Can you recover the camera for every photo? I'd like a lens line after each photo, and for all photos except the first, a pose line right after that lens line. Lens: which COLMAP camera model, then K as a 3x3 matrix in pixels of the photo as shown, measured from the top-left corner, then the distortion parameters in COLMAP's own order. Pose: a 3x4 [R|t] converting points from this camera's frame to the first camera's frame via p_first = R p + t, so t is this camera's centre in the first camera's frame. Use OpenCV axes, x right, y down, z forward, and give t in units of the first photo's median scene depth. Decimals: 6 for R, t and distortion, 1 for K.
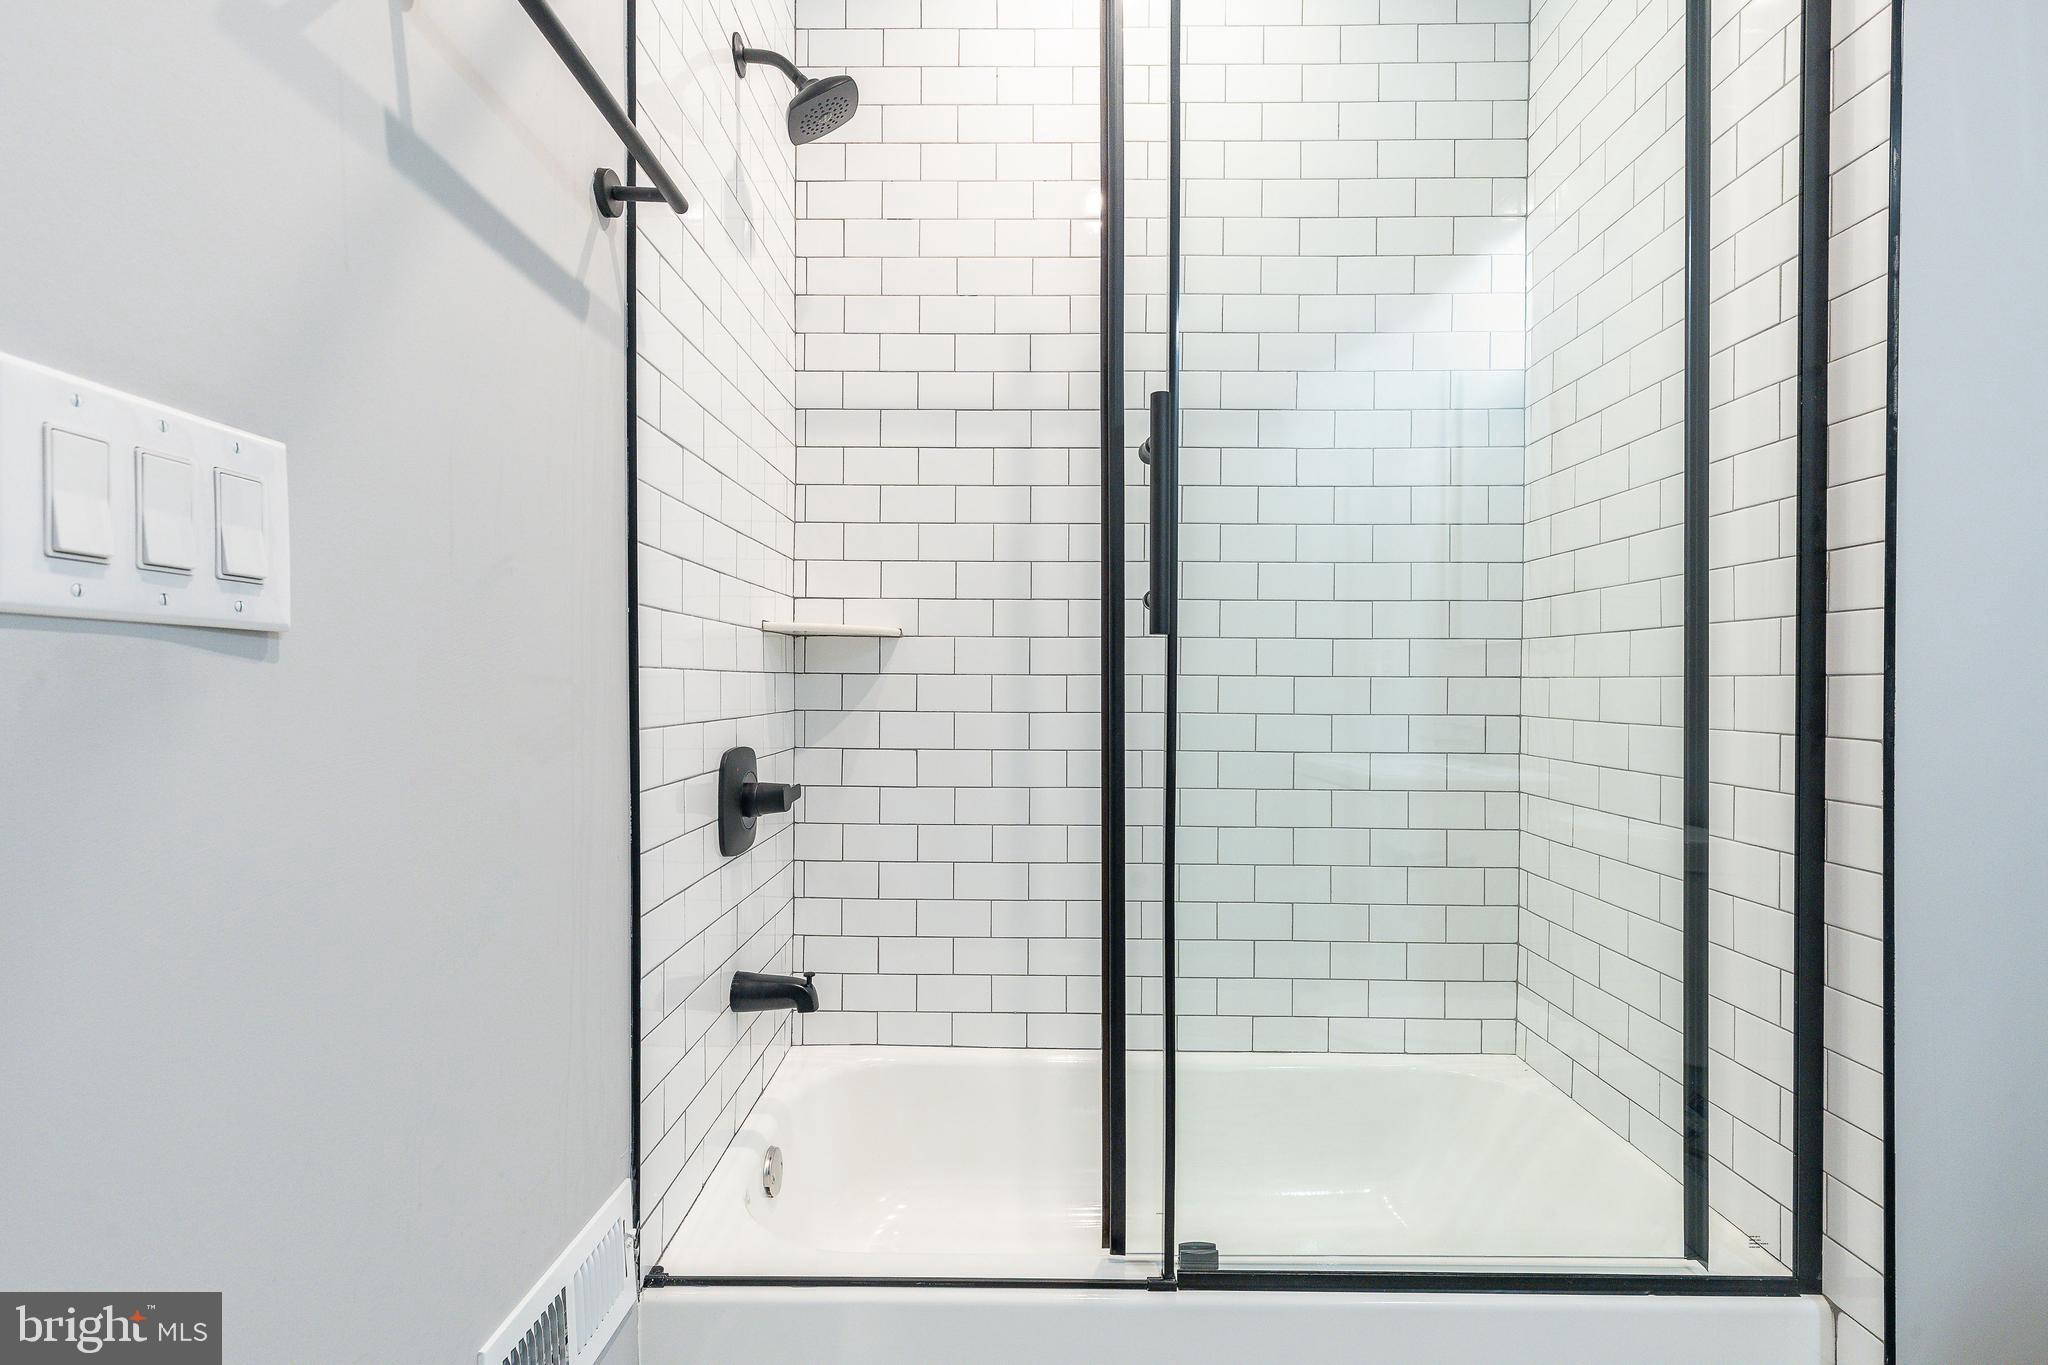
lens RADIAL K [[915.1, 0, 1018.0], [0, 915.1, 694.8], [0, 0, 1]] dist [0.001846, -0.000202]
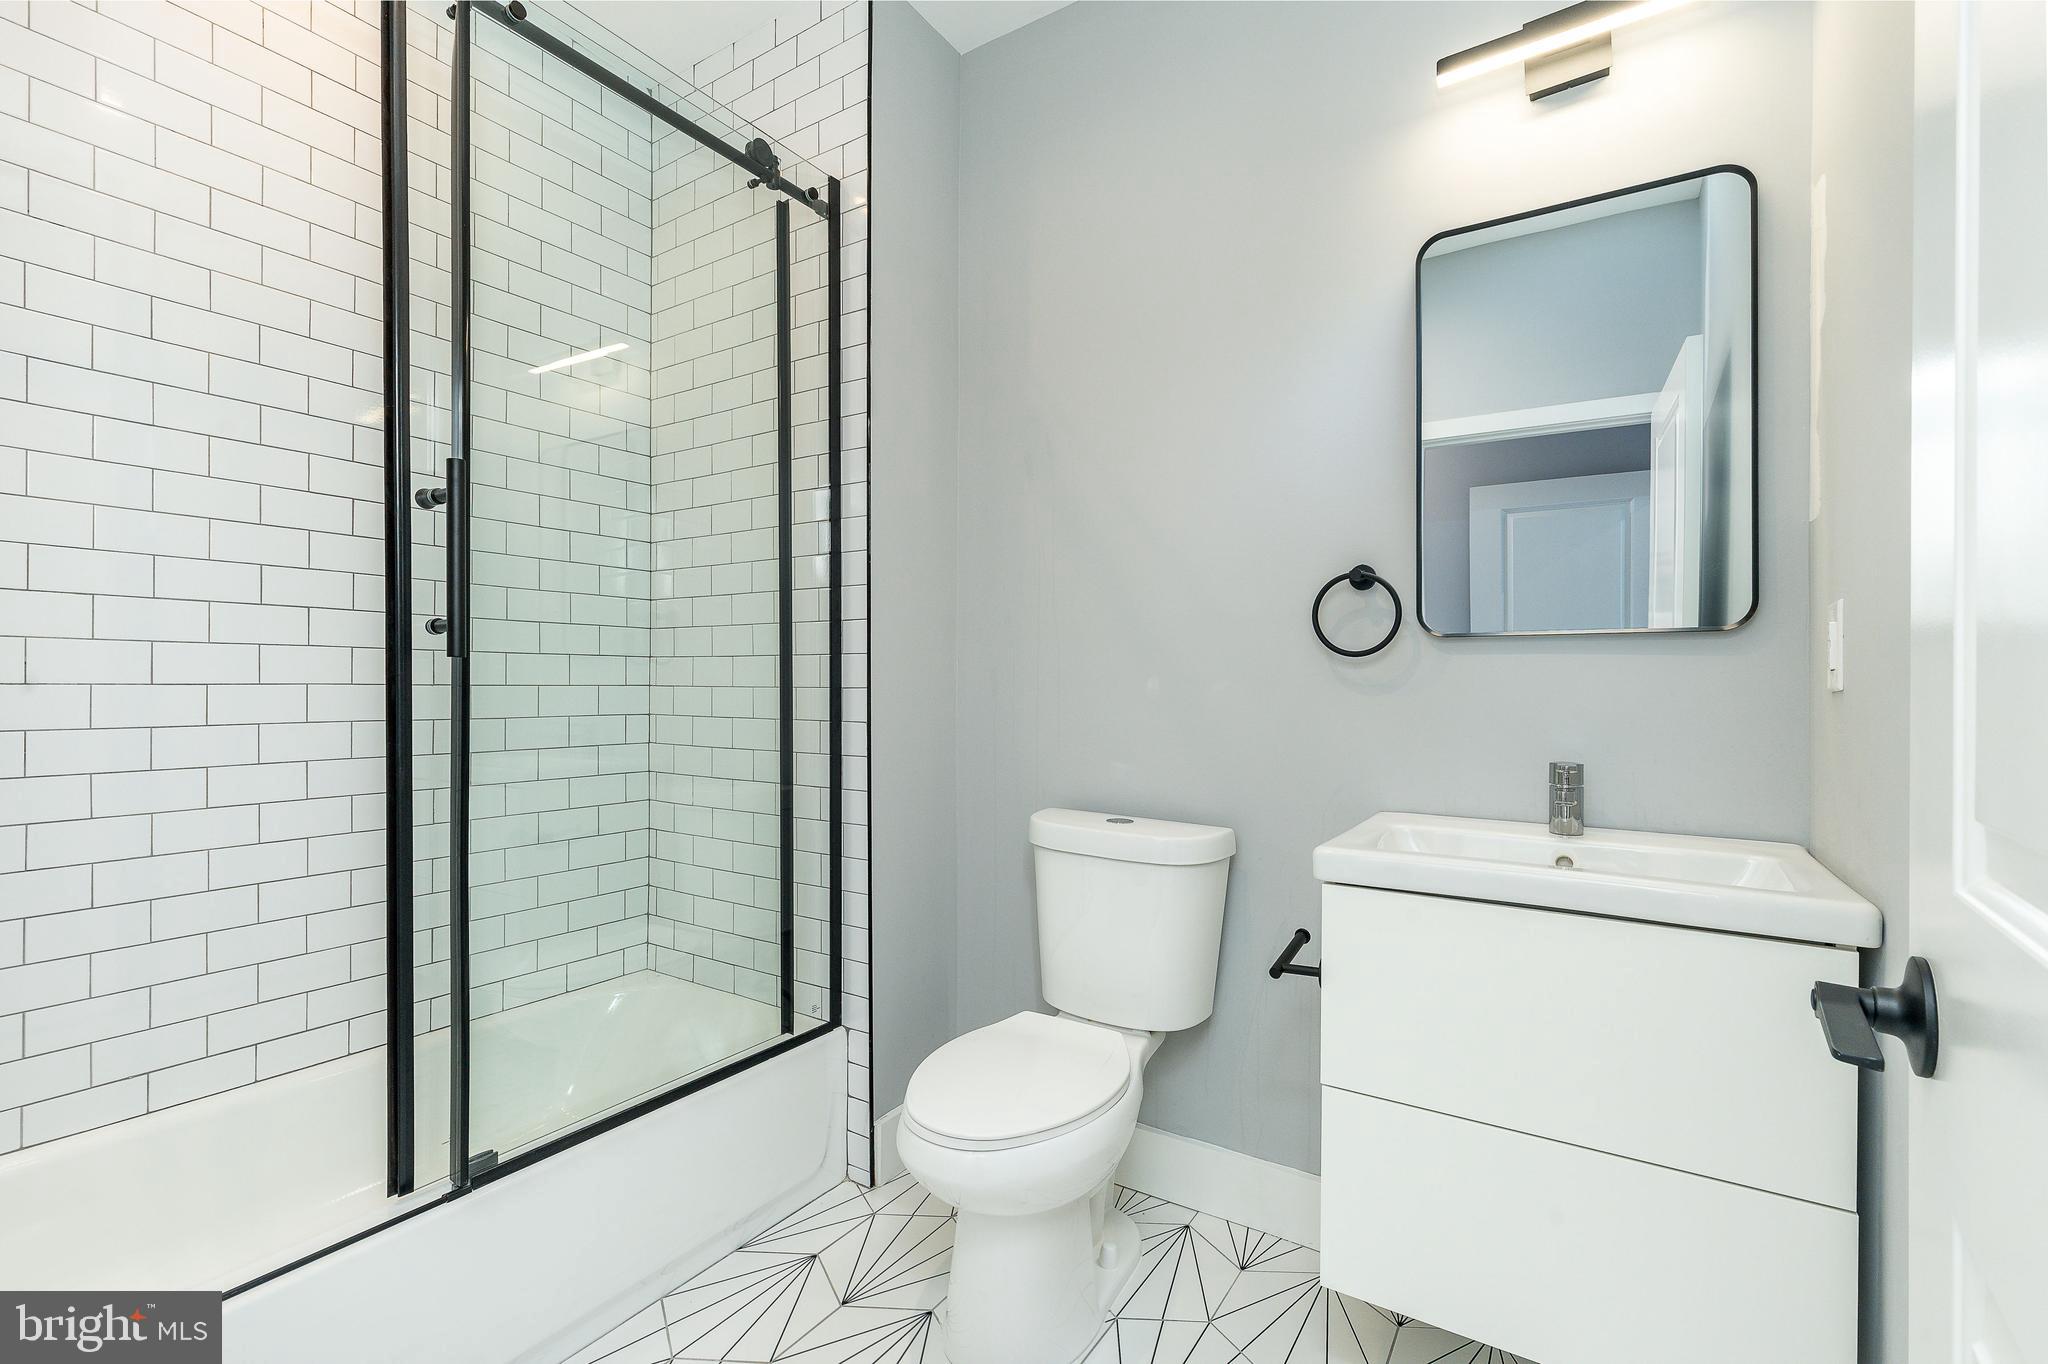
lens RADIAL K [[915.1, 0, 1026.2], [0, 915.1, 671.6], [0, 0, 1]] dist [0.001846, -0.000202]
pose [[0.527927, 0.014817, 0.849161, -0.472112], [0.006065, 0.999757, -0.021216, -0.013058], [-0.849268, 0.016351, 0.527708, -0.278497]]
